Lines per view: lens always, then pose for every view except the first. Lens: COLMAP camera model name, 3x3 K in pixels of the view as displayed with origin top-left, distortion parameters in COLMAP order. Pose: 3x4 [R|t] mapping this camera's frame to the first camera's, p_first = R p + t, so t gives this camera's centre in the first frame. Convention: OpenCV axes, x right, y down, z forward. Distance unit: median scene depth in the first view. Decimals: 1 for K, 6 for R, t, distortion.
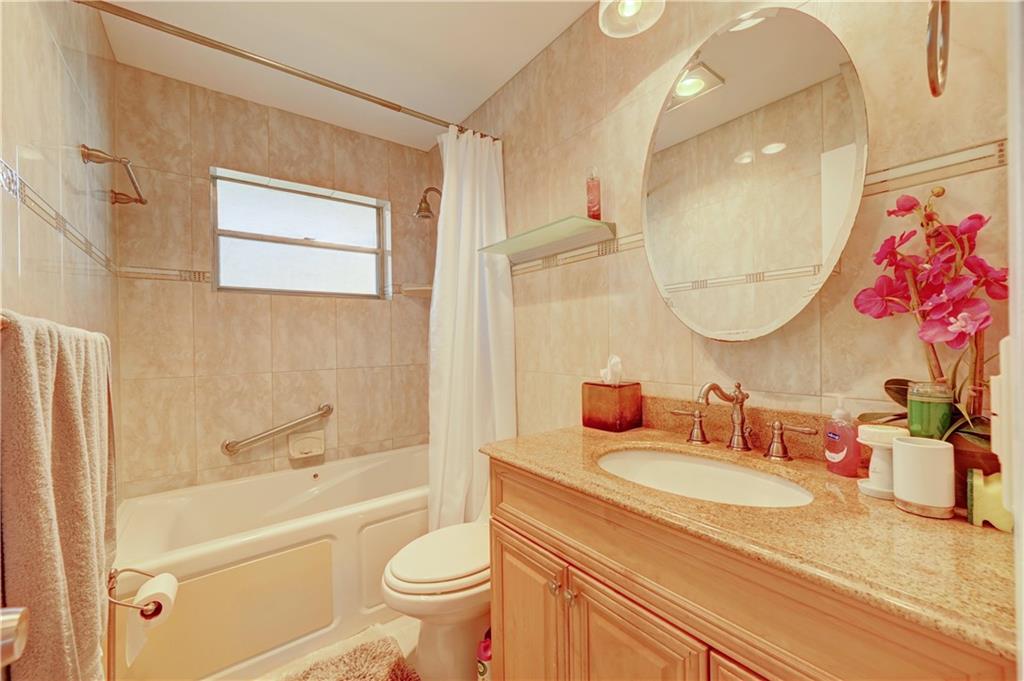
lens RADIAL K [[404.1, 0, 518.8], [0, 404.1, 342.3], [0, 0, 1]] dist [0.002062, 0.000029]
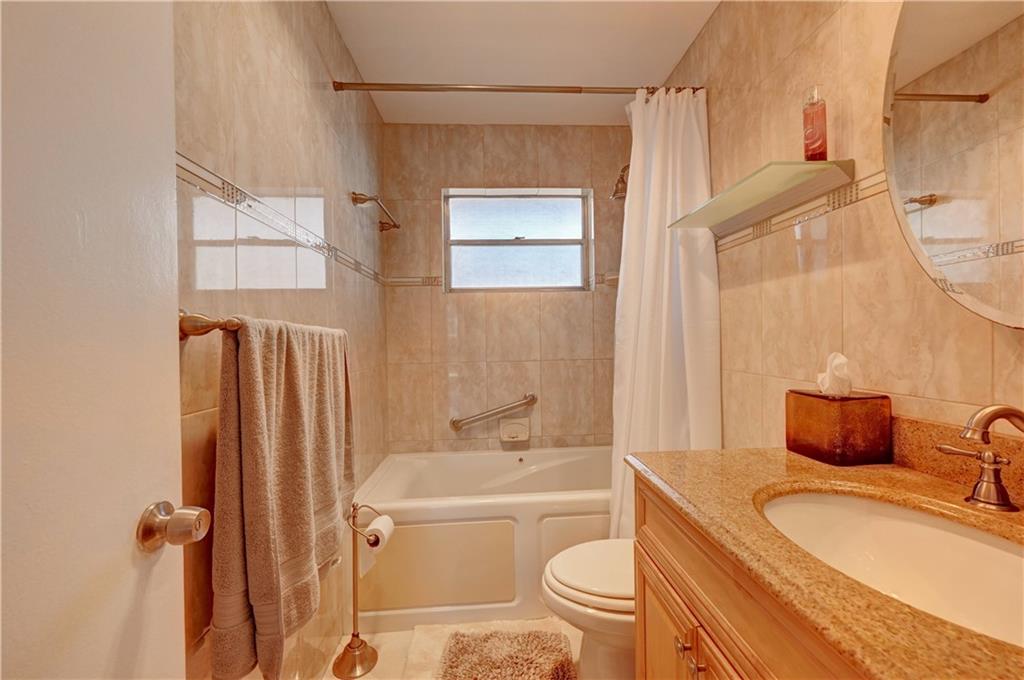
lens RADIAL K [[428.7, 0, 514.4], [0, 428.7, 338.8], [0, 0, 1]] dist [0.001085, -0.000057]
pose [[0.829791, 0.002848, -0.558068, 0.149470], [0.003325, 0.999944, 0.010047, -0.001516], [0.558065, -0.010193, 0.829735, 0.070069]]
